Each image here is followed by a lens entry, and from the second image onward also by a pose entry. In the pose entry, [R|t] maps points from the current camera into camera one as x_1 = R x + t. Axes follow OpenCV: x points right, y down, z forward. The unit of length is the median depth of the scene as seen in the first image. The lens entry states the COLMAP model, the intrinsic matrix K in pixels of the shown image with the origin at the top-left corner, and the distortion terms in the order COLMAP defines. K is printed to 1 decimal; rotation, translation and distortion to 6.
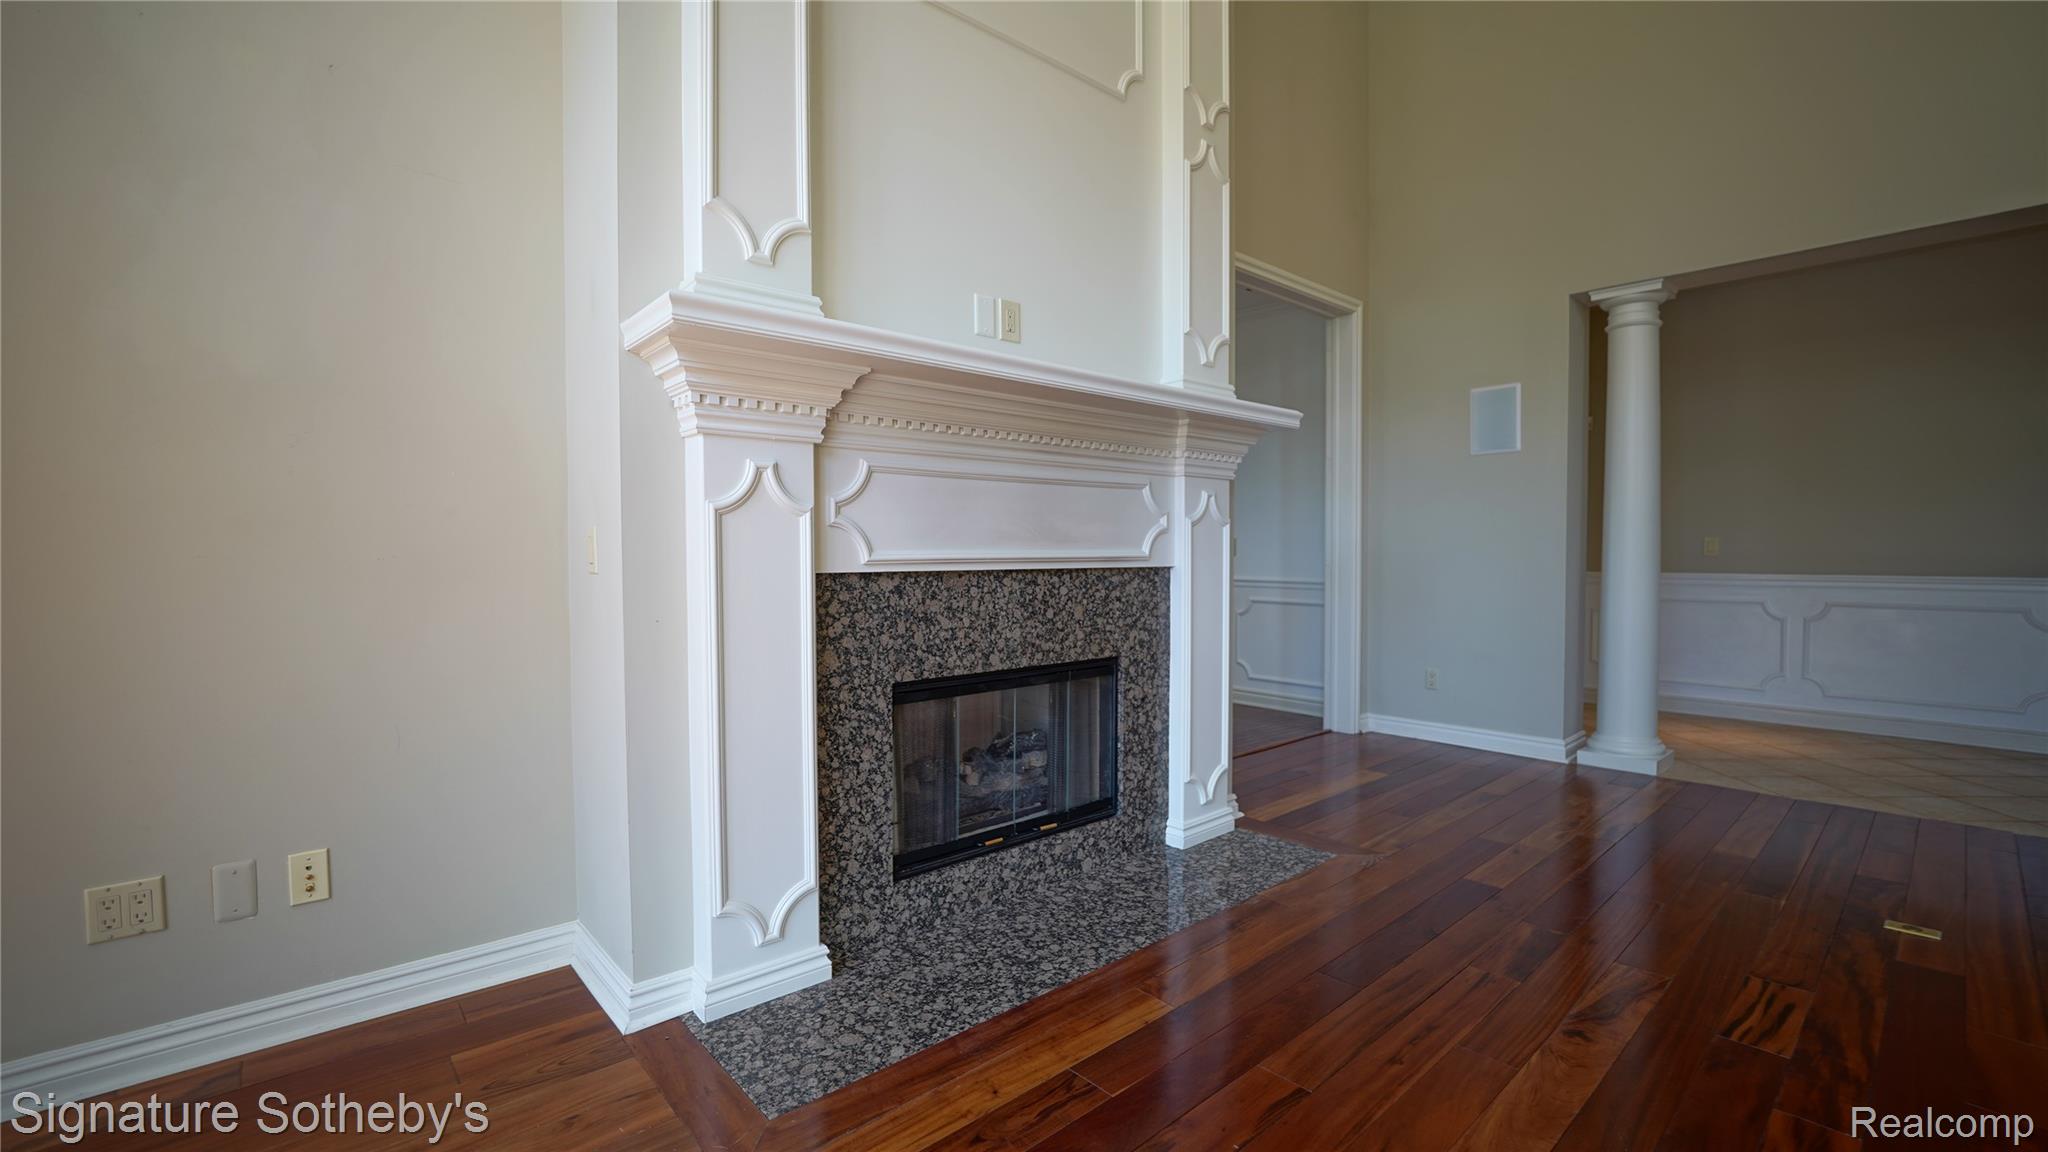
lens RADIAL K [[890.2, 0, 1035.5], [0, 890.2, 573.8], [0, 0, 1]] dist [-0.021863, -0.000305]
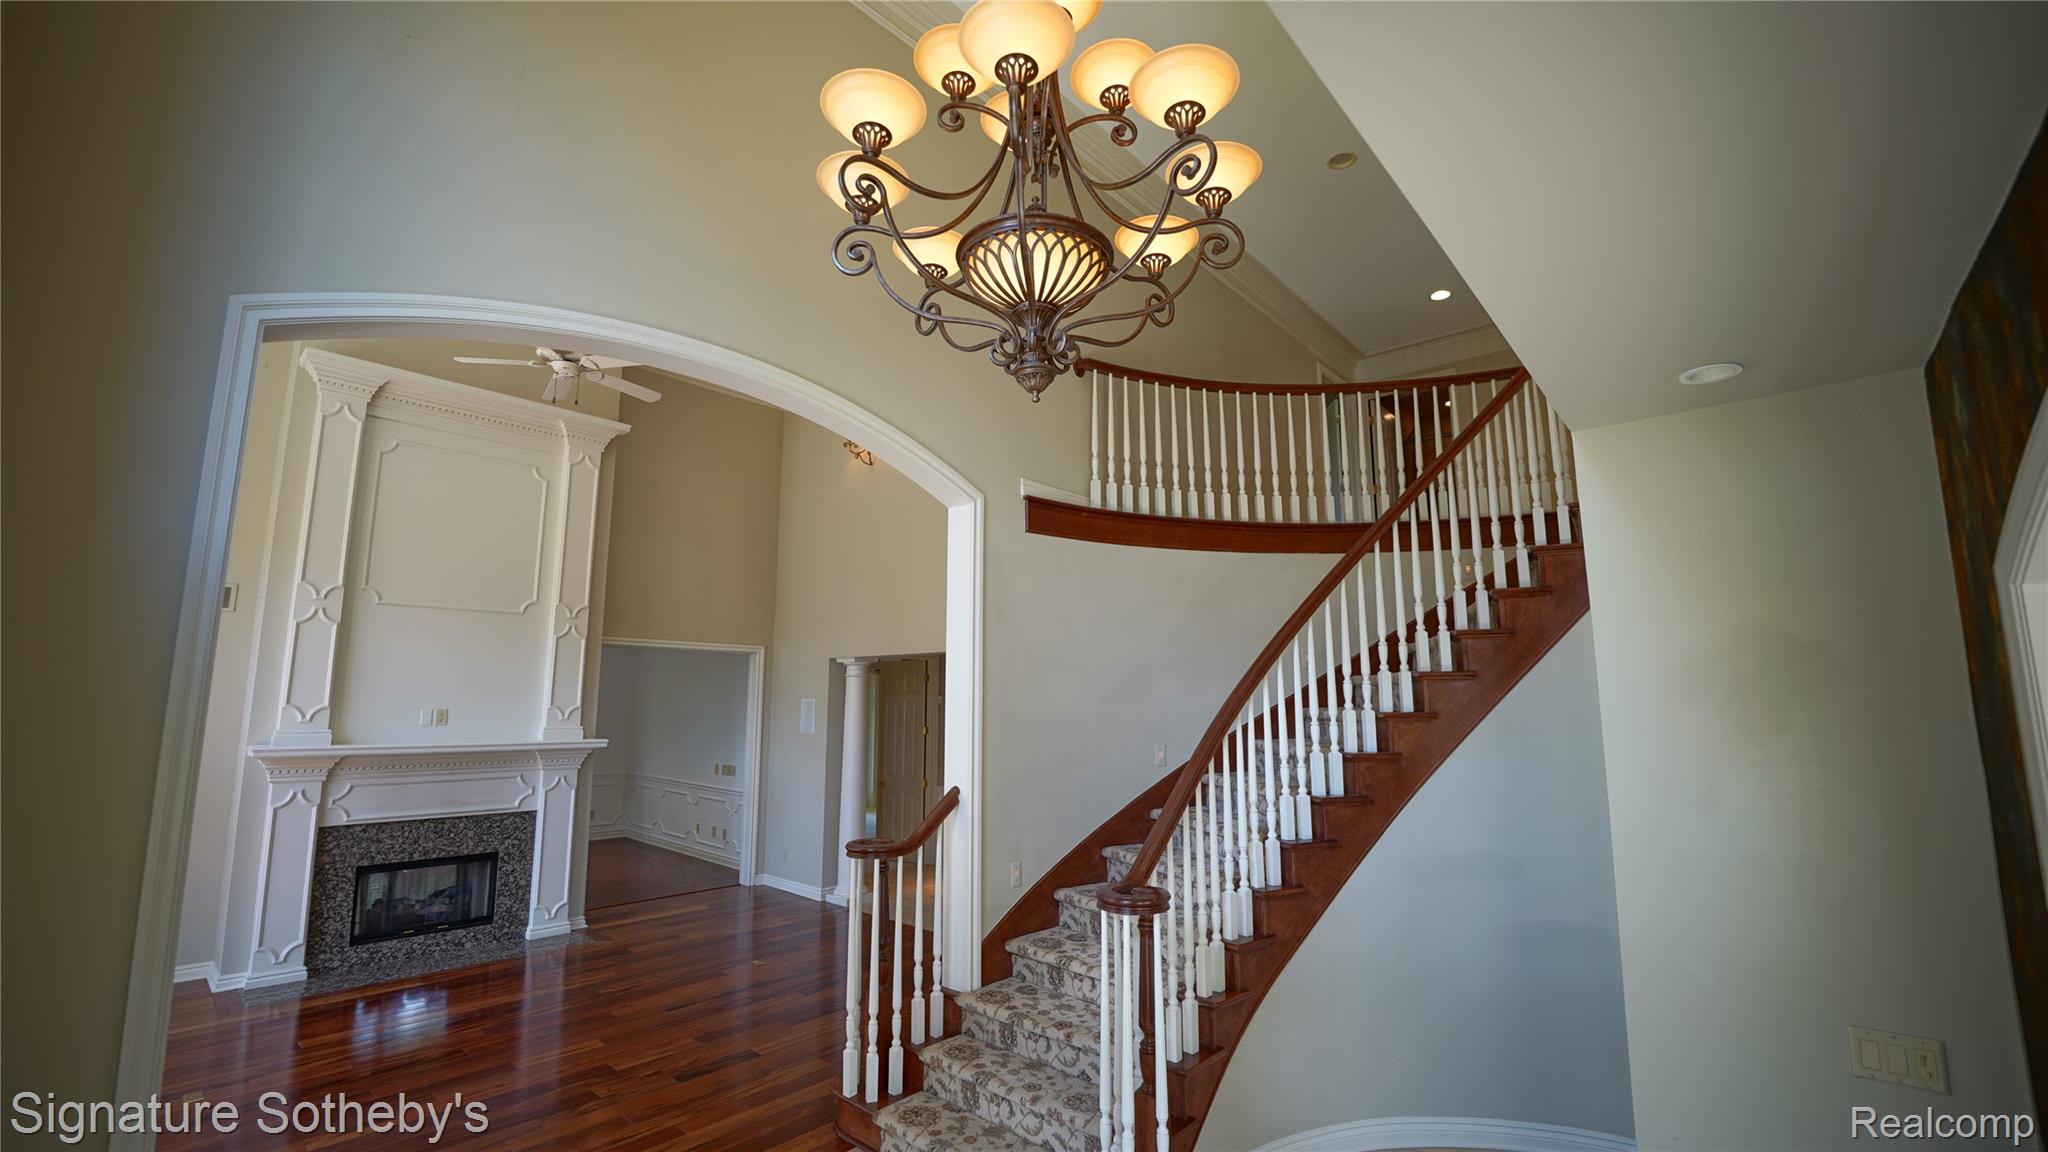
lens RADIAL K [[835.8, 0, 1022.7], [0, 835.8, 575.1], [0, 0, 1]] dist [-0.028428, 0.002149]
pose [[0.994341, 0.011595, 0.105597, 1.351304], [0.008643, 0.981899, -0.189208, -0.219817], [-0.105879, 0.189050, 0.976243, -1.537809]]
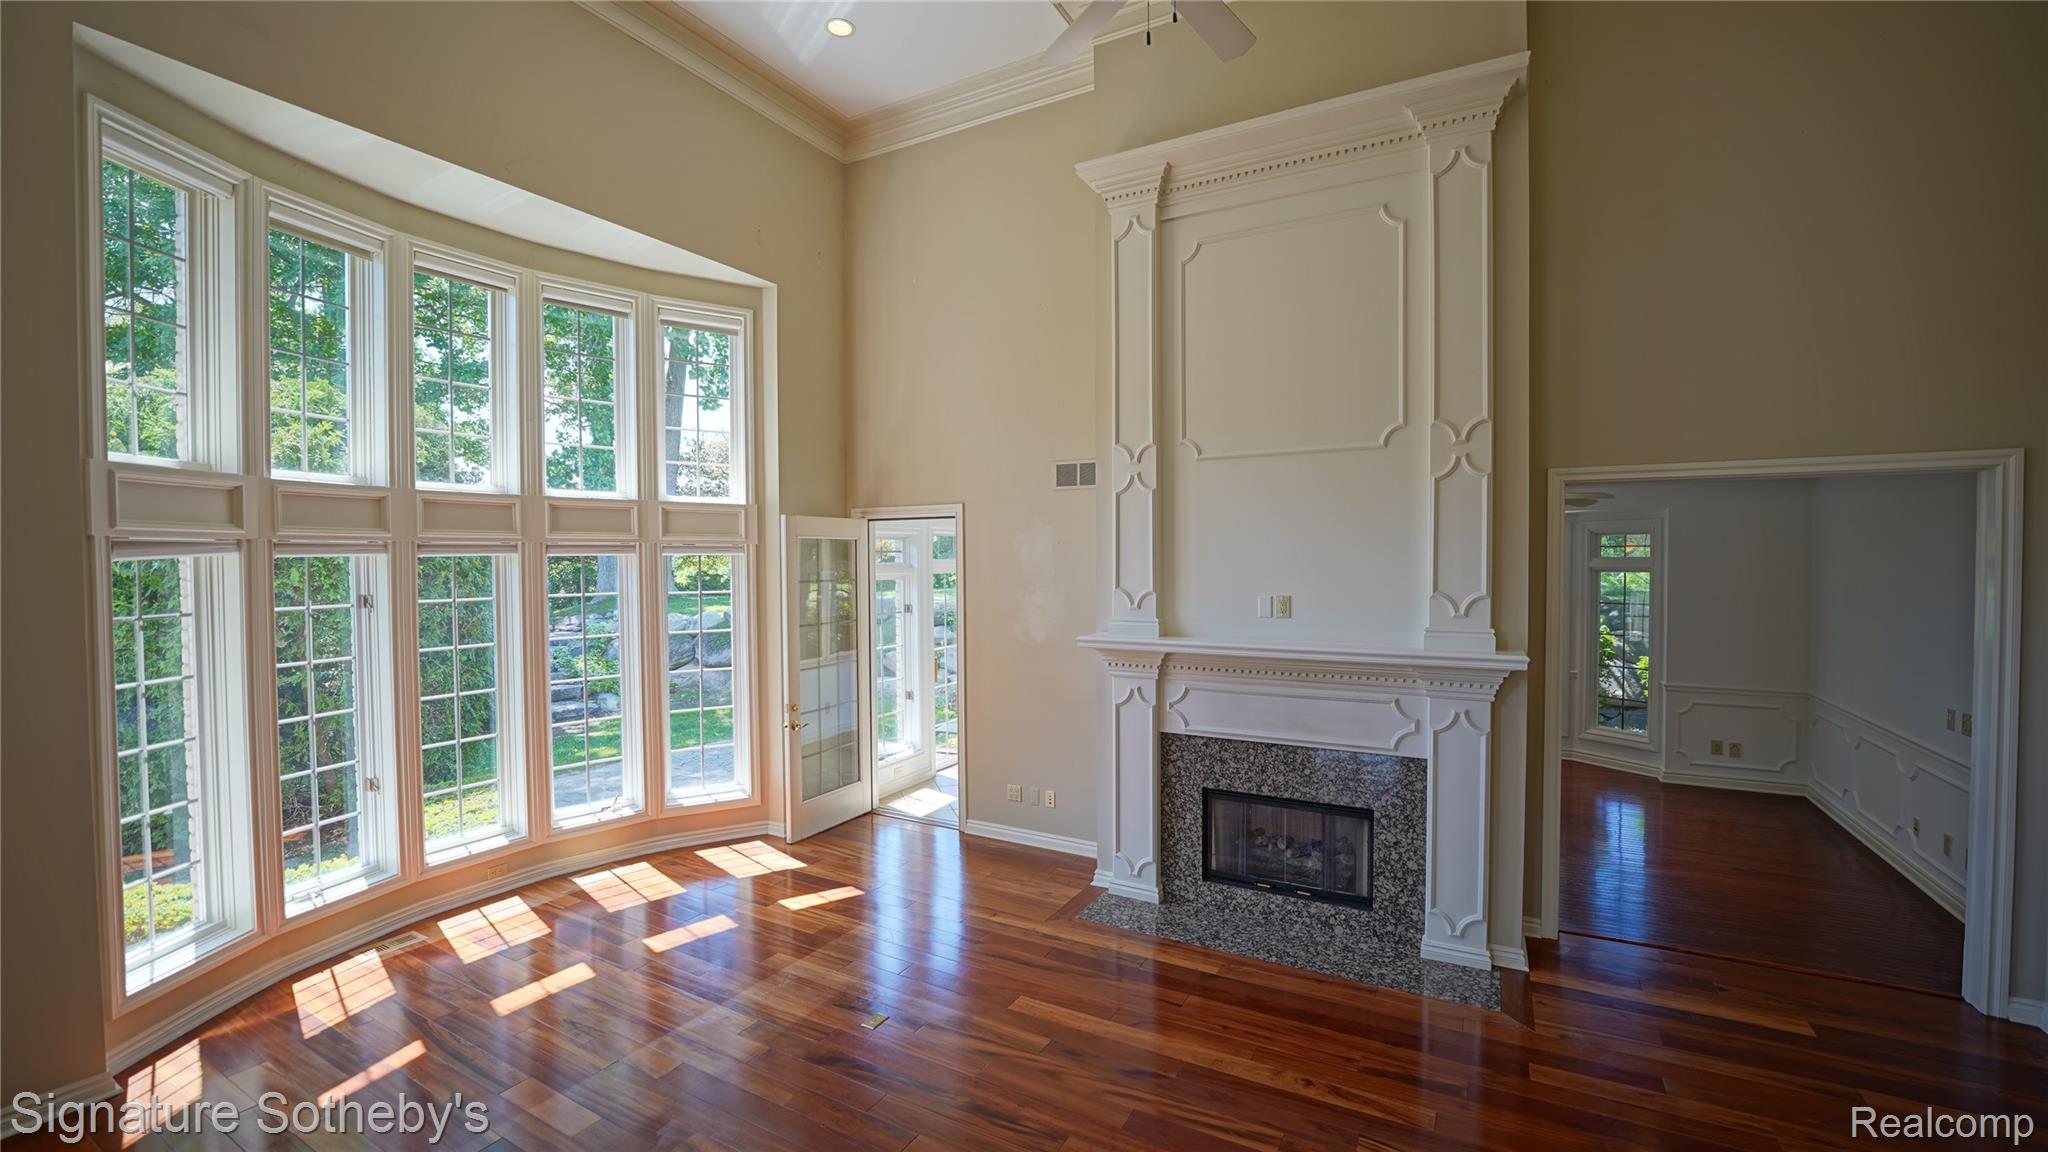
lens RADIAL K [[835.8, 0, 1026.4], [0, 835.8, 581.7], [0, 0, 1]] dist [-0.028428, 0.002149]
pose [[0.313751, 0.019114, -0.949313, 1.401937], [-0.032037, 0.999441, 0.009535, -0.329955], [0.948965, 0.027421, 0.314188, -0.044587]]
